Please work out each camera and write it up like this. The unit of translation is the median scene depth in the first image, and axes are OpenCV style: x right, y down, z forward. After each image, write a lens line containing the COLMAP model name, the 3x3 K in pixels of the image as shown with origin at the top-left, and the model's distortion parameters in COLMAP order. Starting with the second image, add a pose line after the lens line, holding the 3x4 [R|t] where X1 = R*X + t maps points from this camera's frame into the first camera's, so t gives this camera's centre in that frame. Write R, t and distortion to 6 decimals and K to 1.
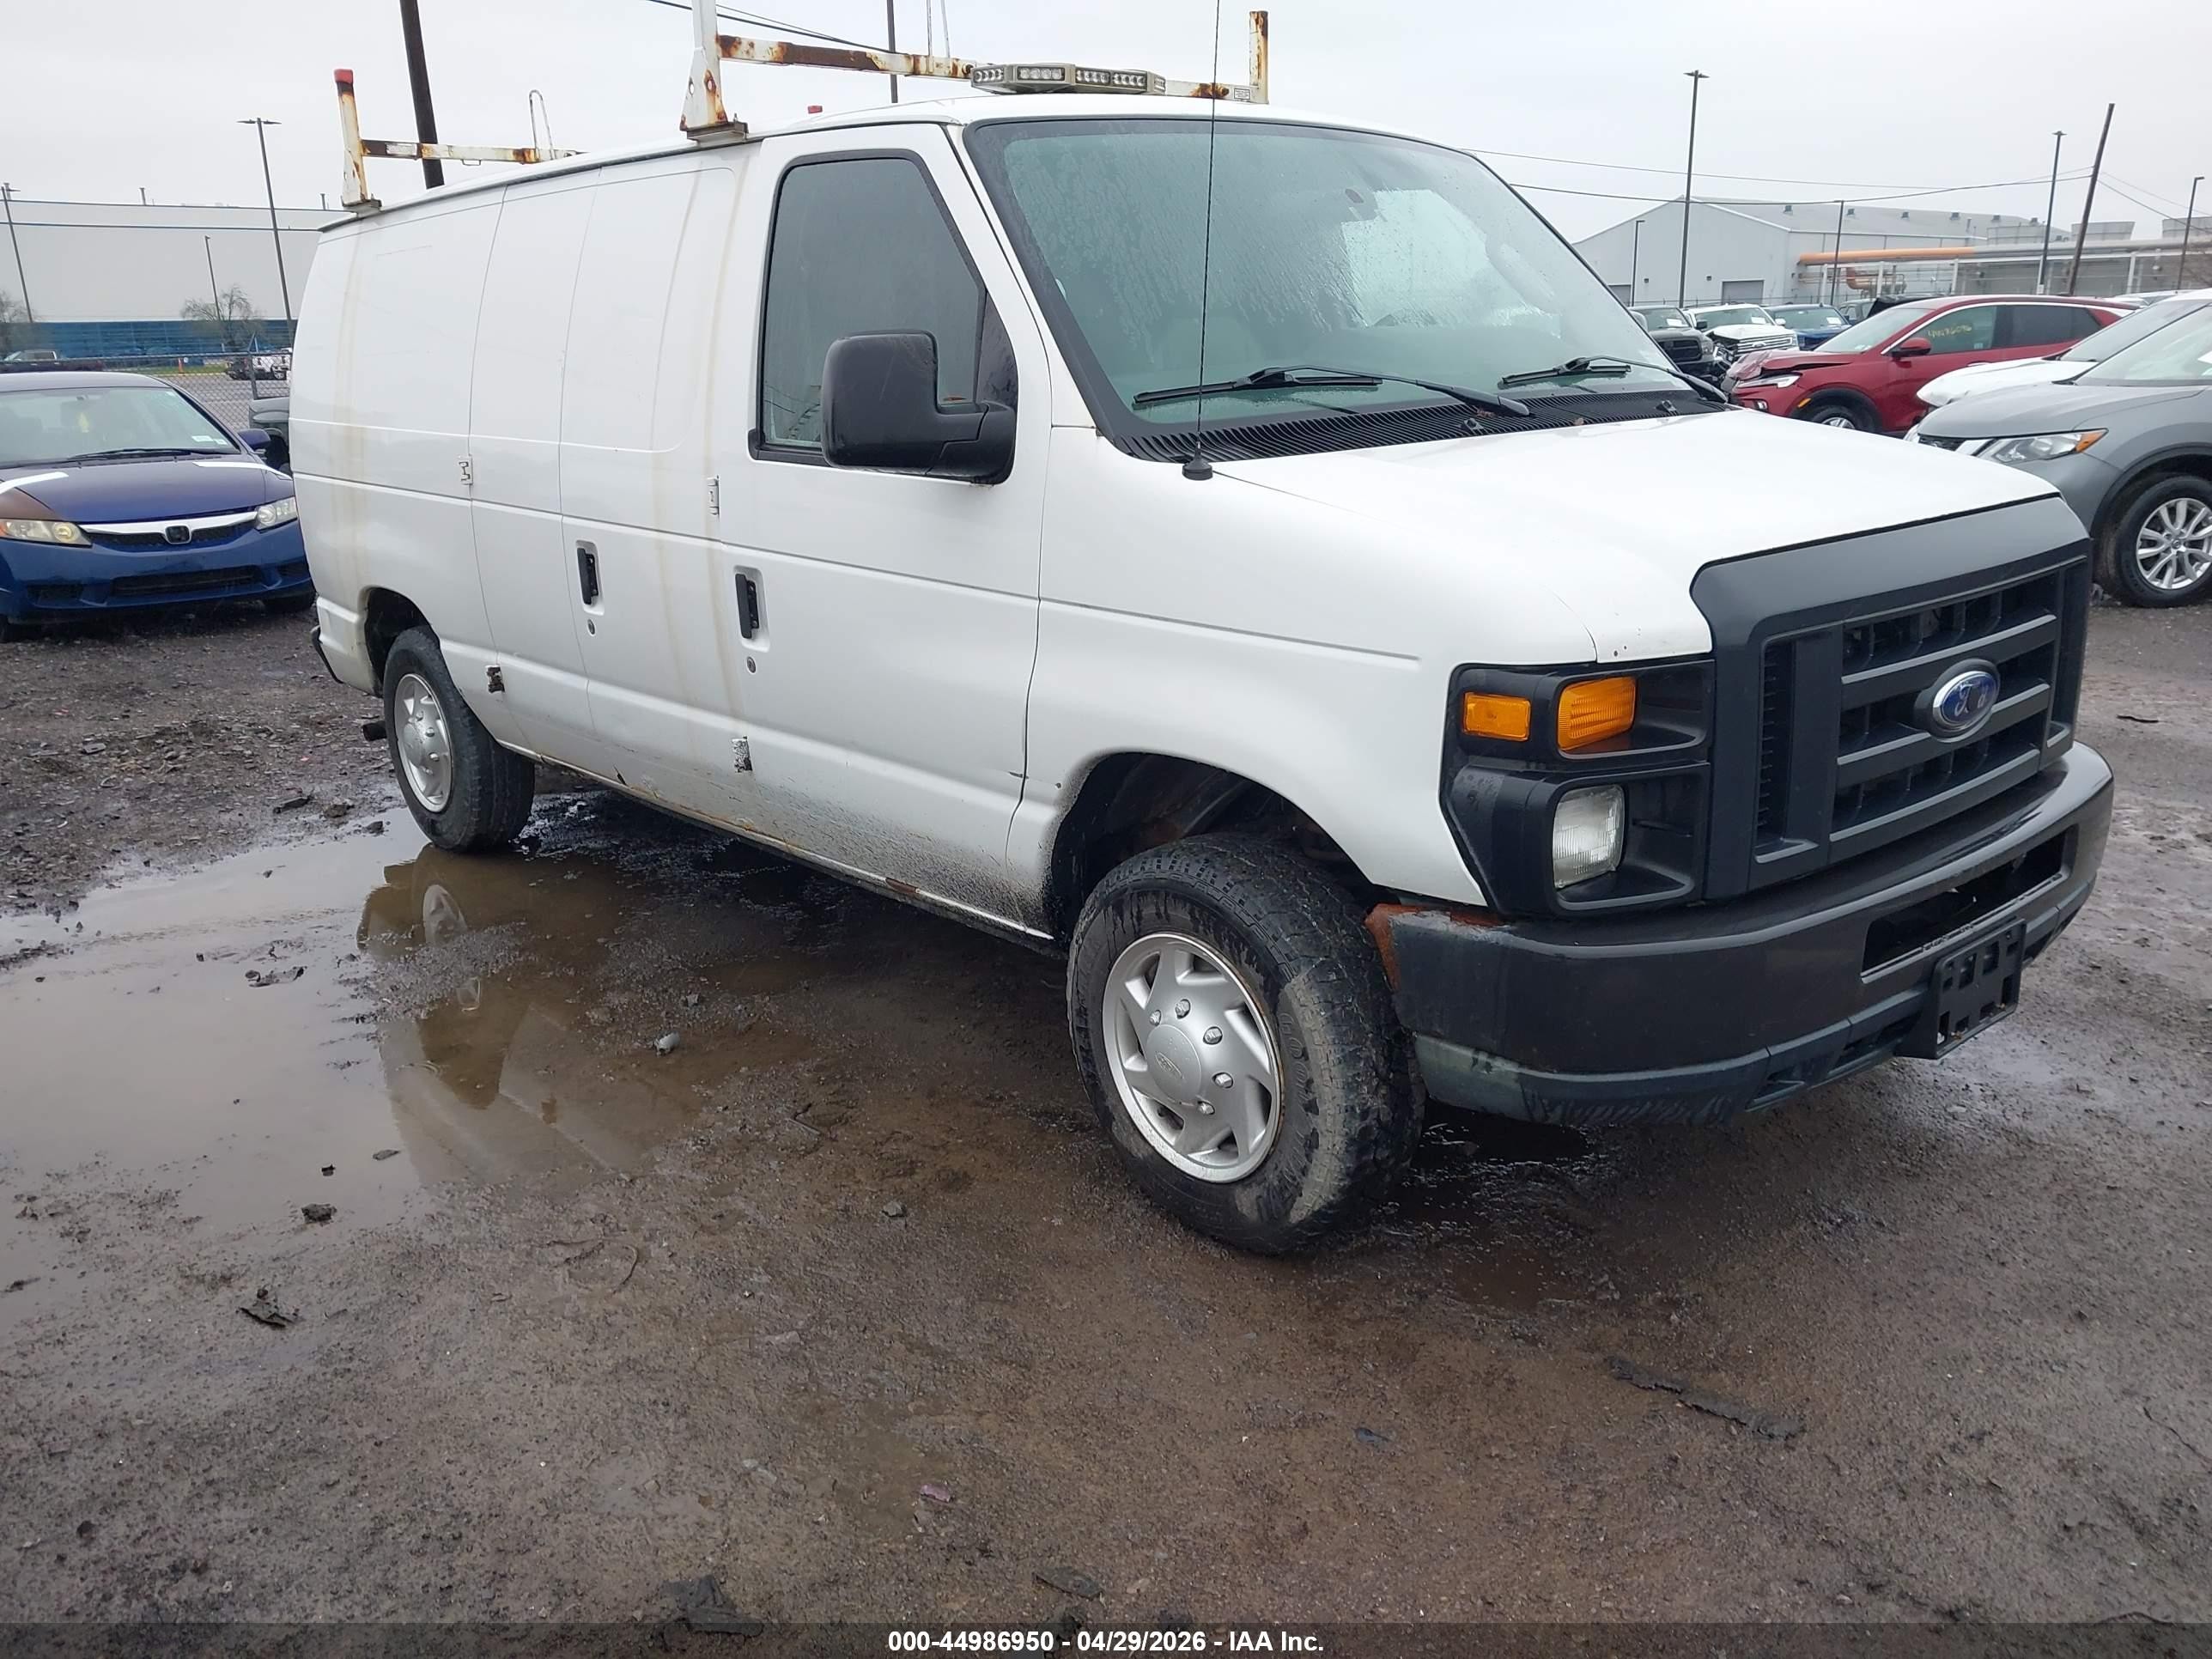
lens RADIAL K [[1800.5, 0, 1117.5], [0, 1800.5, 842.2], [0, 0, 1]] dist [0.092221, -0.026992]
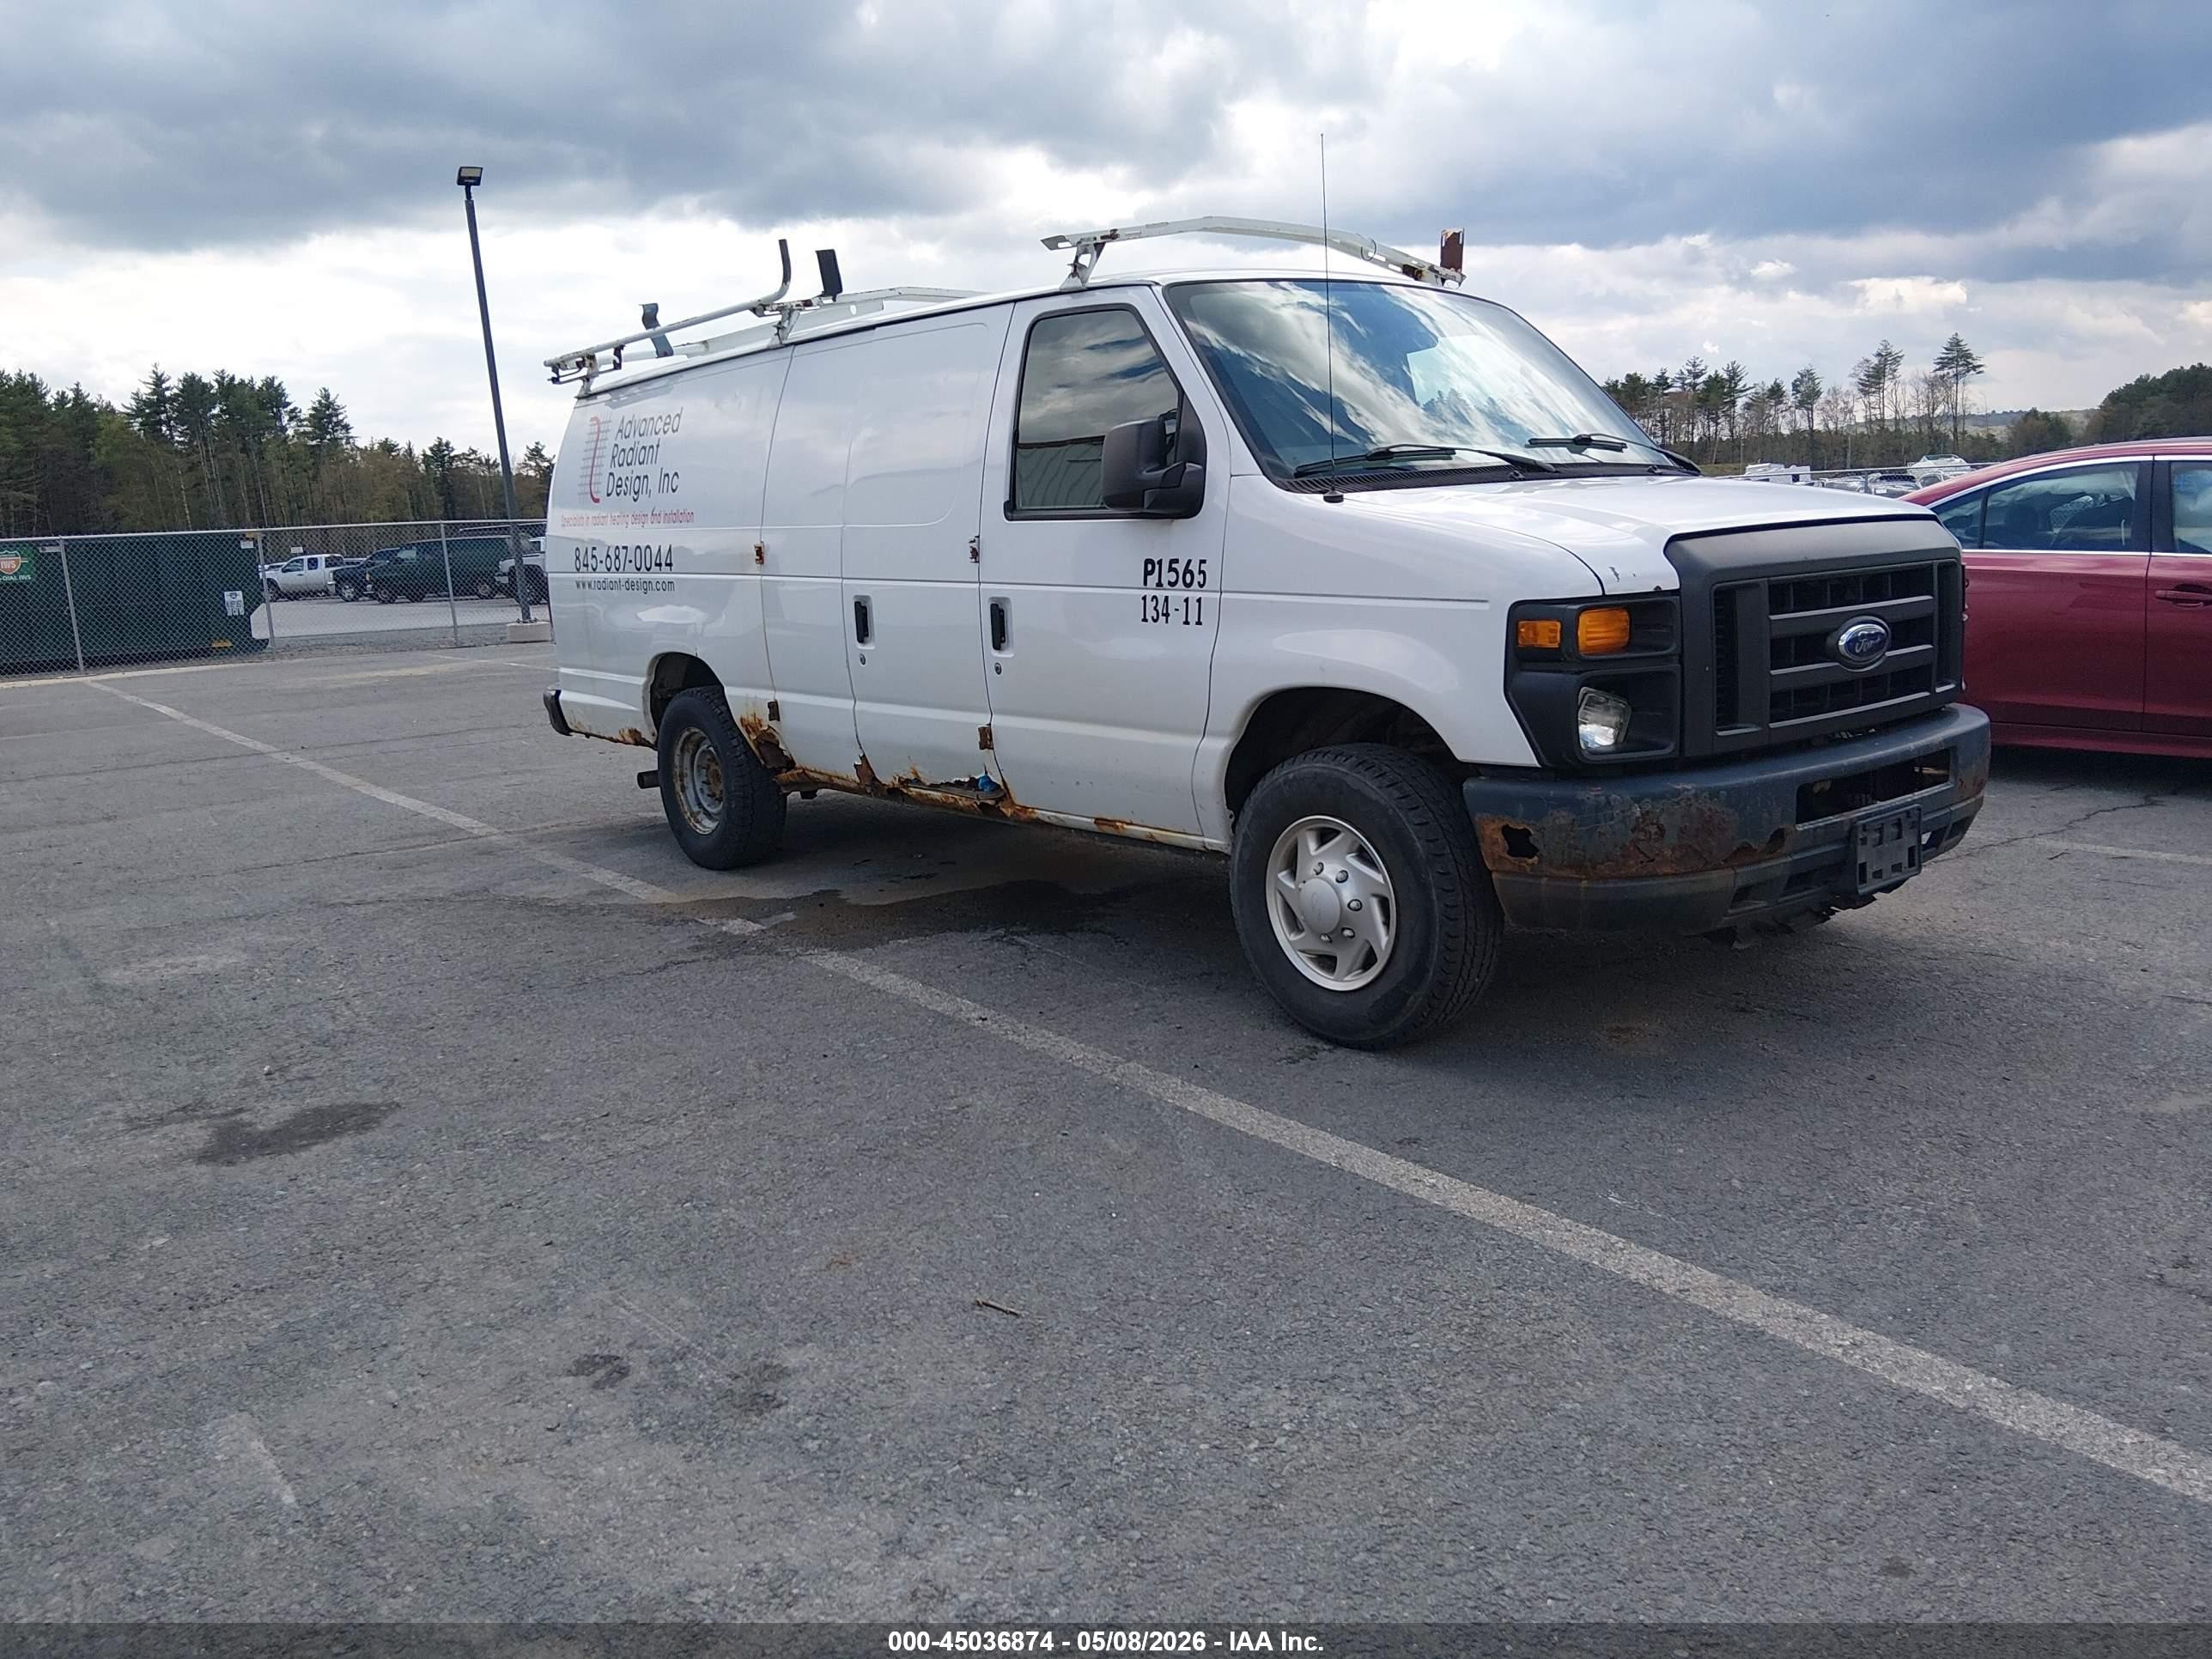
lens RADIAL K [[1800.5, 0, 1095.9], [0, 1800.5, 841.7], [0, 0, 1]] dist [0.092221, -0.026992]
pose [[0.998924, -0.008994, -0.045493, -0.081616], [0.004711, 0.995618, -0.093390, 0.203302], [0.046134, 0.093075, 0.994590, -0.444180]]
